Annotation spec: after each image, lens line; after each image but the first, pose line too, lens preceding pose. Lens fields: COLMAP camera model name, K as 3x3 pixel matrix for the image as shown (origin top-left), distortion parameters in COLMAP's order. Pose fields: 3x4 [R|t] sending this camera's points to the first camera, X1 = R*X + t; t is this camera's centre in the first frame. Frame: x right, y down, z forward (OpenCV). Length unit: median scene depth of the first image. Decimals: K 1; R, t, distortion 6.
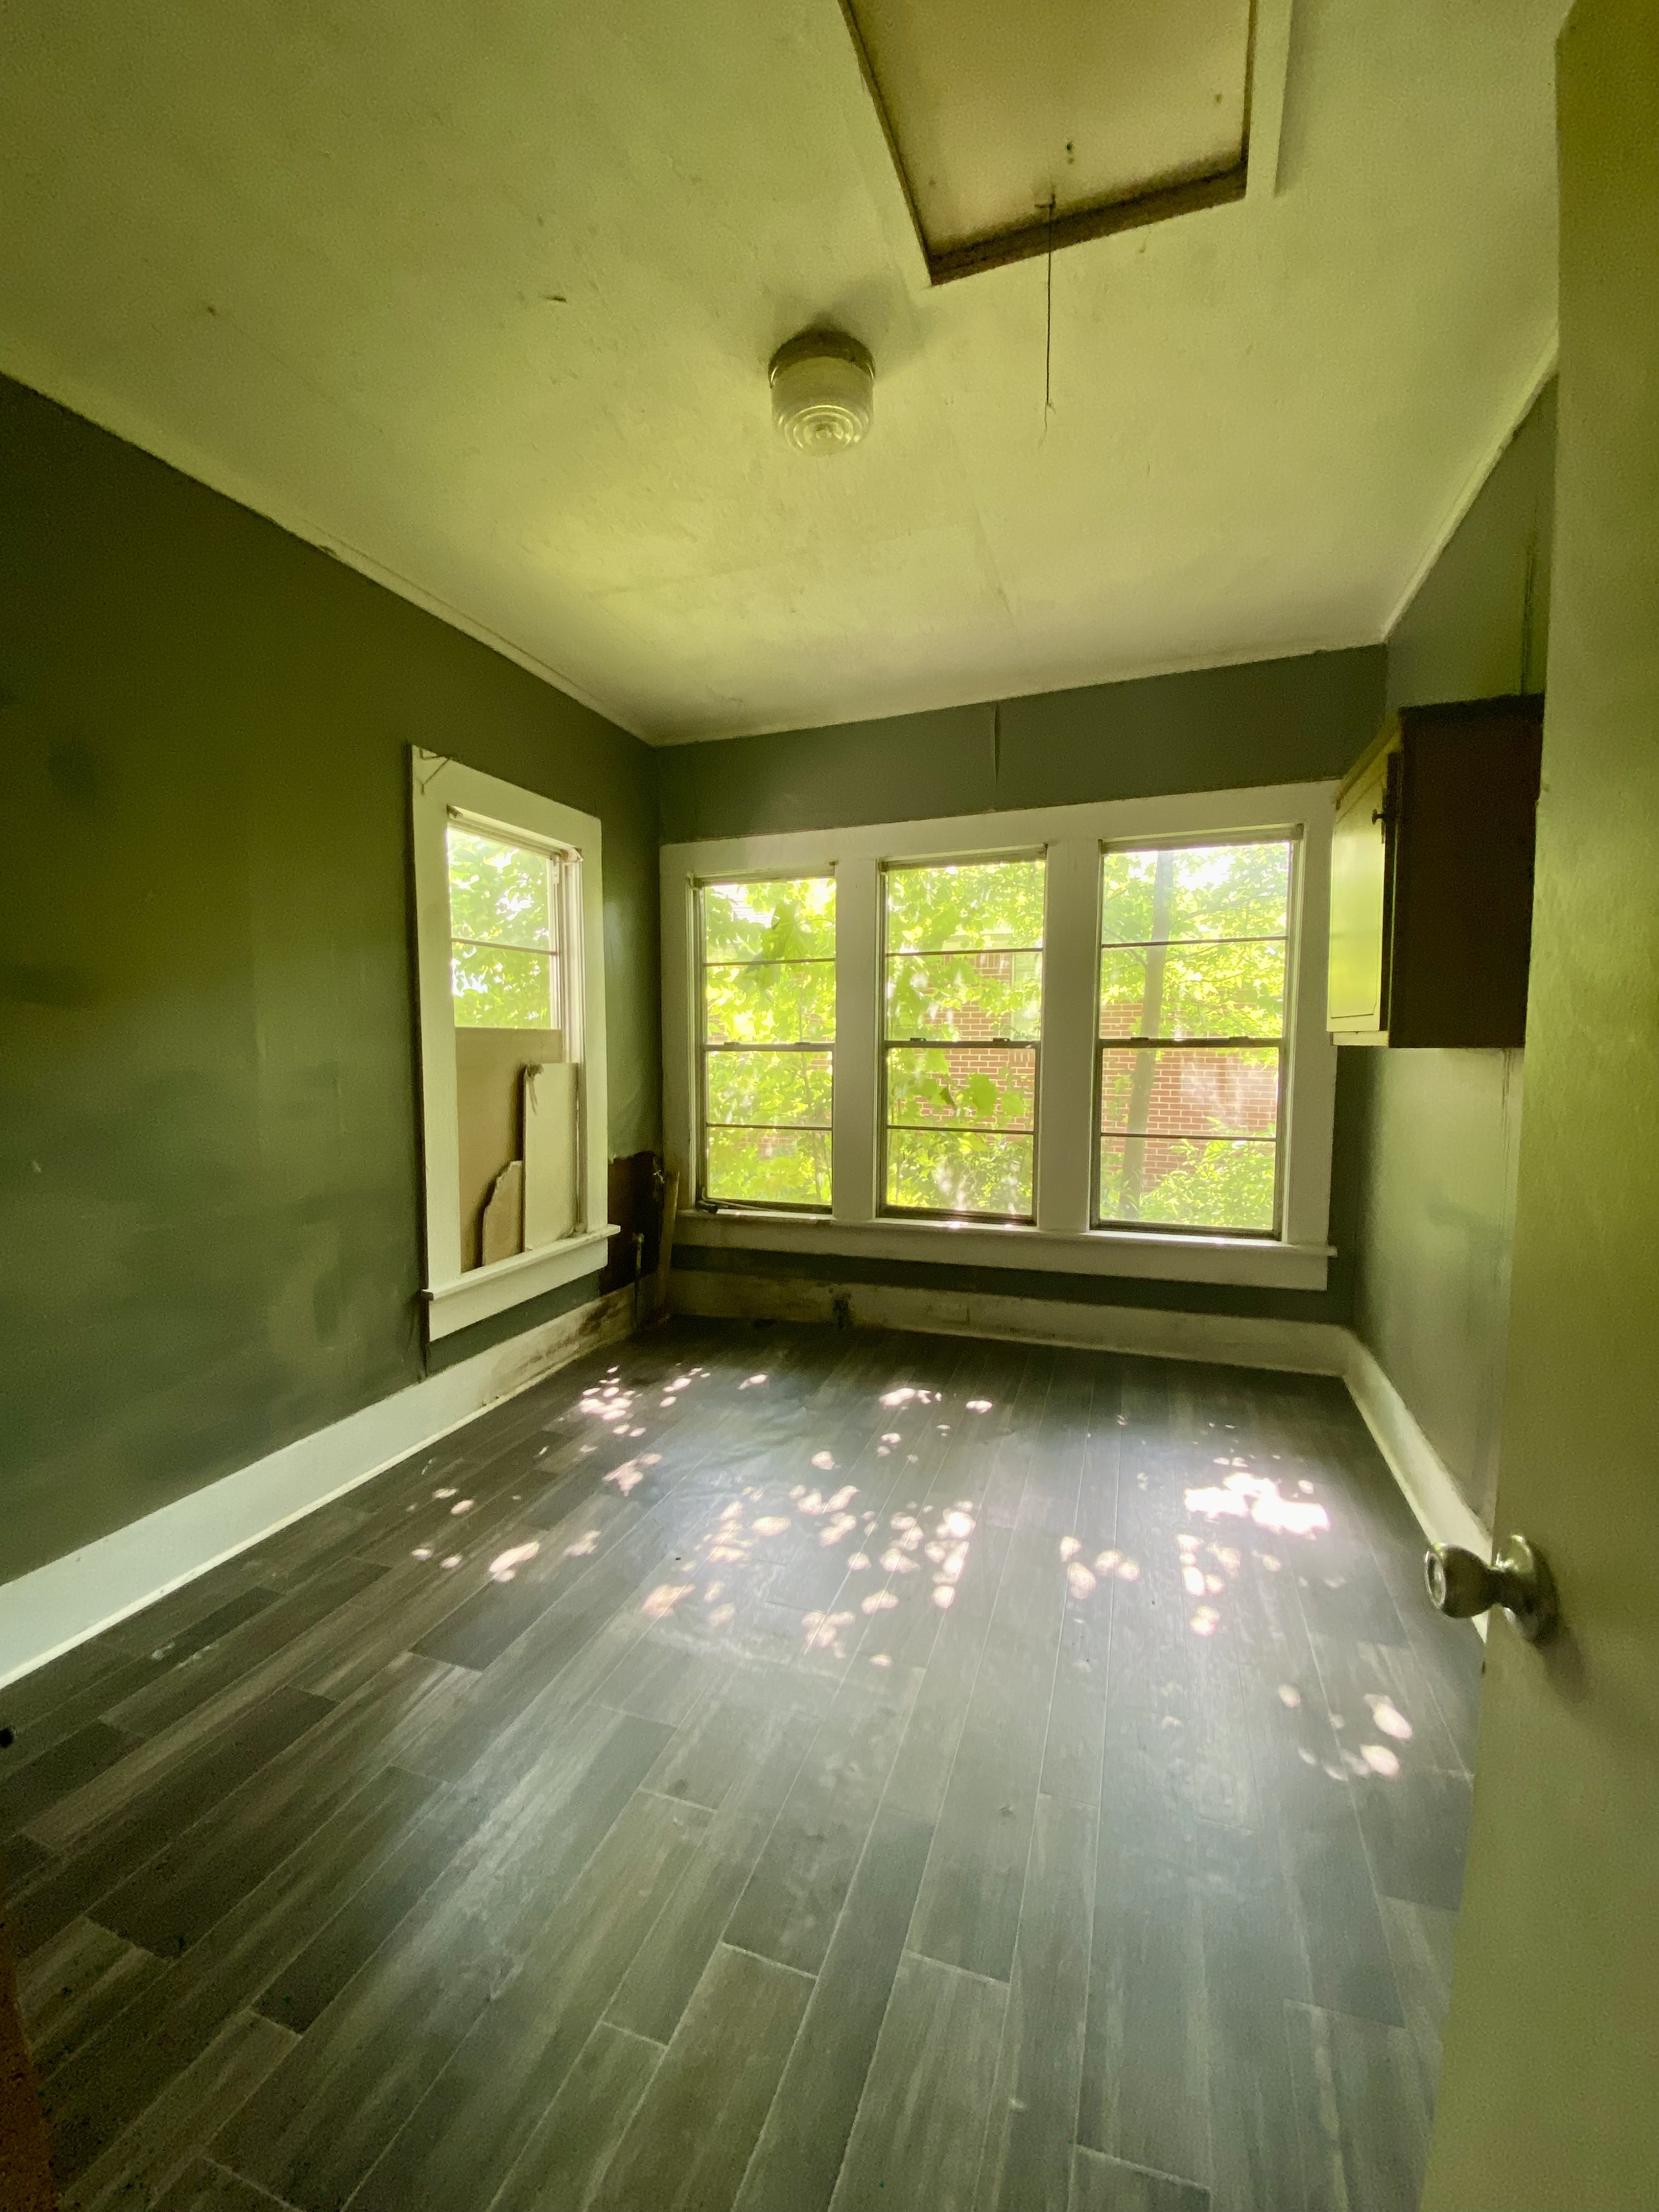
lens RADIAL K [[912.6, 0, 829.5], [0, 912.6, 1106.0], [0, 0, 1]] dist [0.027882, -0.025172]
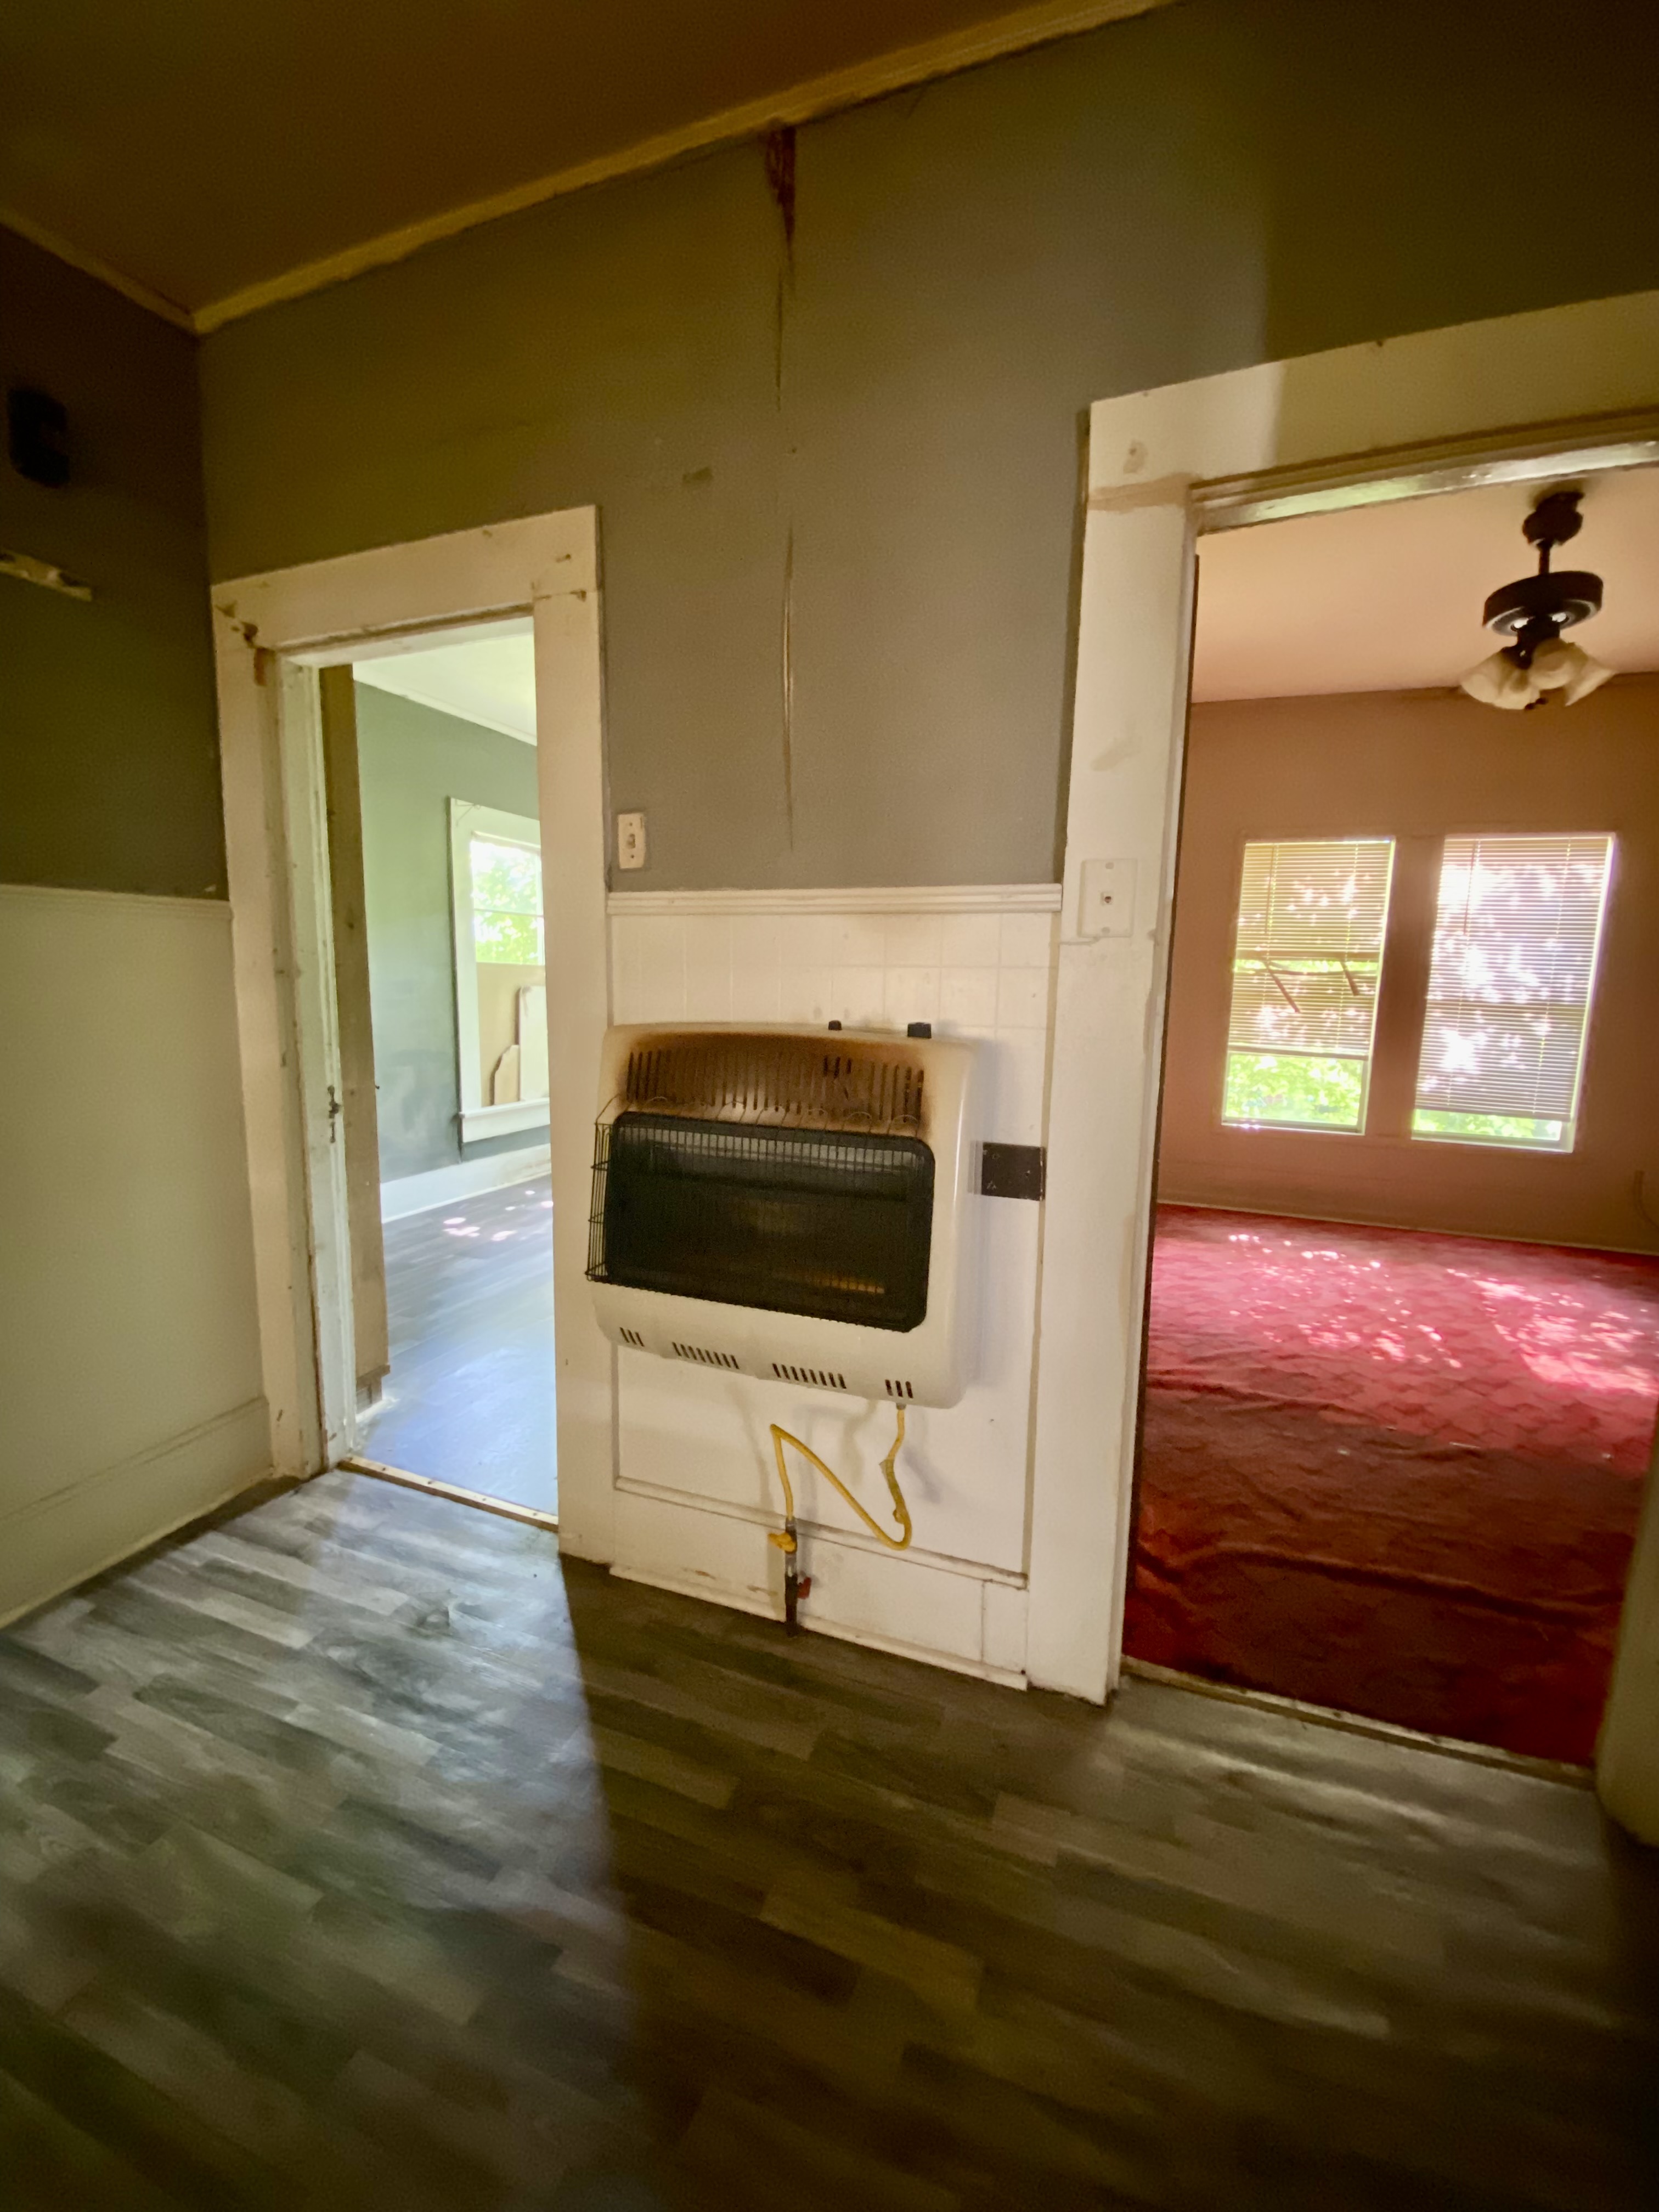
lens RADIAL K [[912.6, 0, 829.5], [0, 912.6, 1106.0], [0, 0, 1]] dist [0.027882, -0.025172]
pose [[0.999542, 0.013252, -0.027221, 0.279132], [-0.011788, 0.998511, 0.053253, 0.080193], [0.027887, -0.052908, 0.998210, -0.653616]]
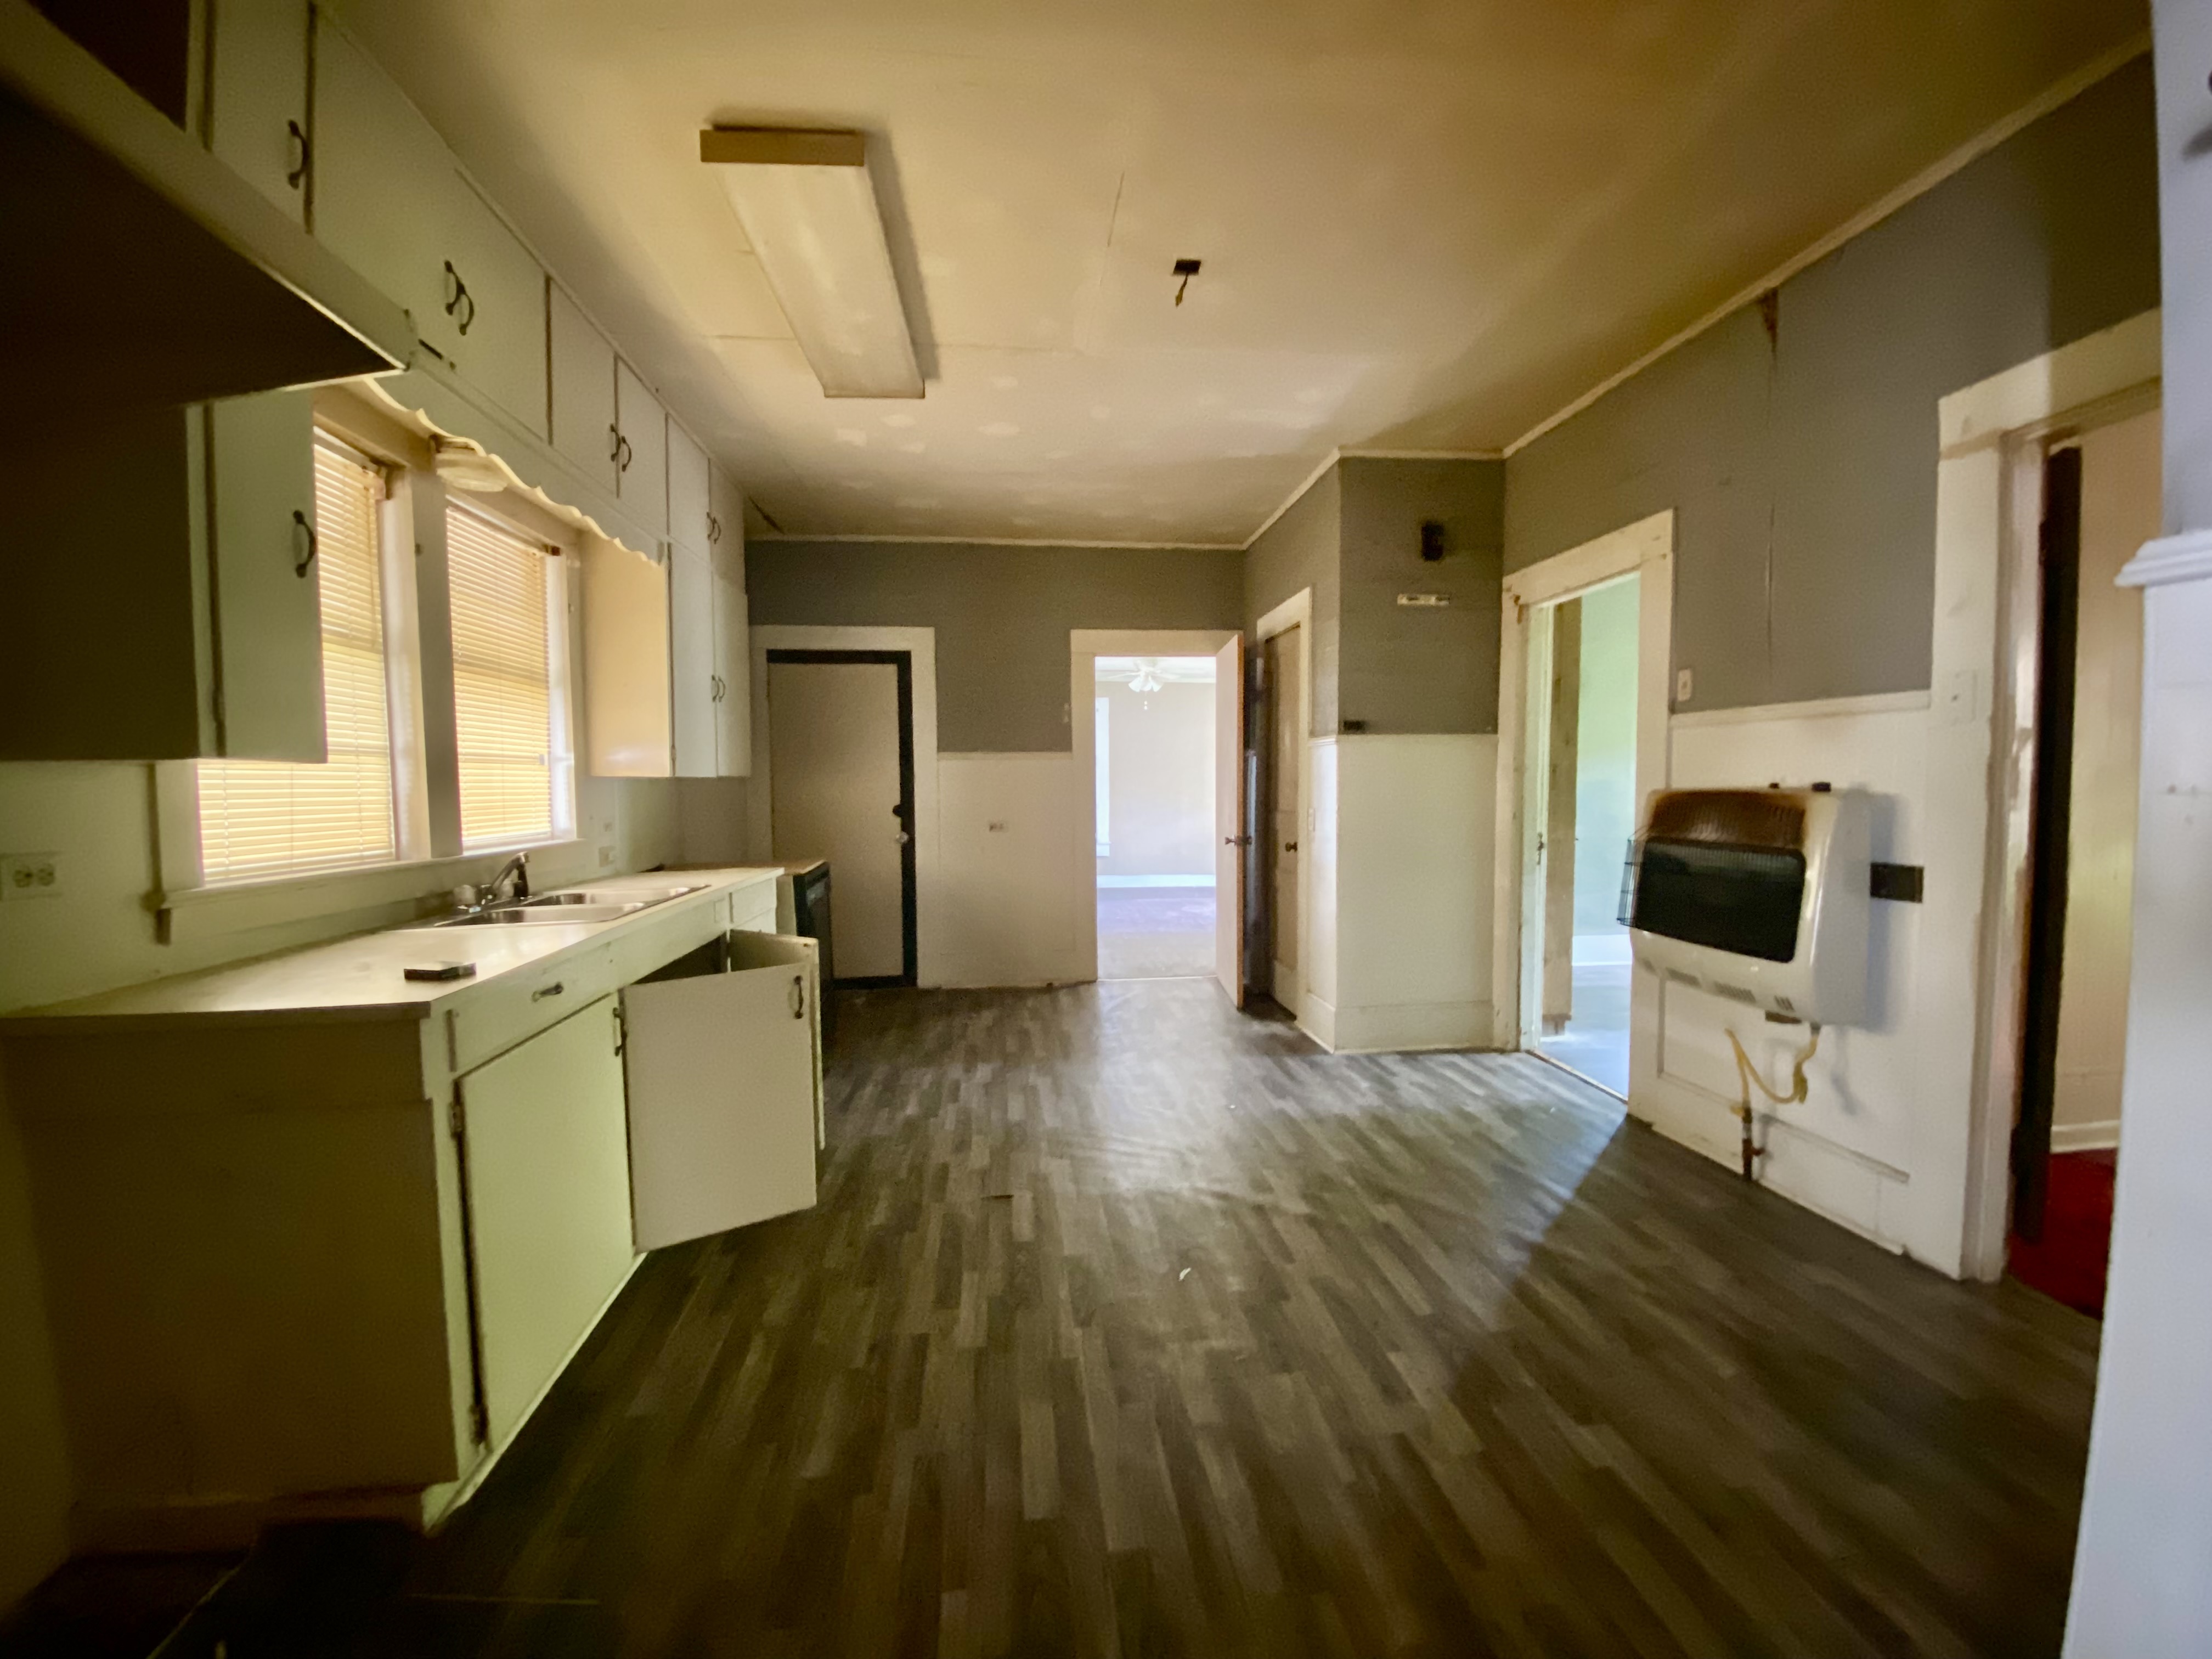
lens RADIAL K [[912.6, 0, 1106.0], [0, 912.6, 829.5], [0, 0, 1]] dist [0.027882, -0.025172]
pose [[0.453095, 0.035397, -0.890759, 1.152295], [-0.070720, 0.997489, 0.003665, 0.197734], [0.888653, 0.061334, 0.454461, -1.443546]]
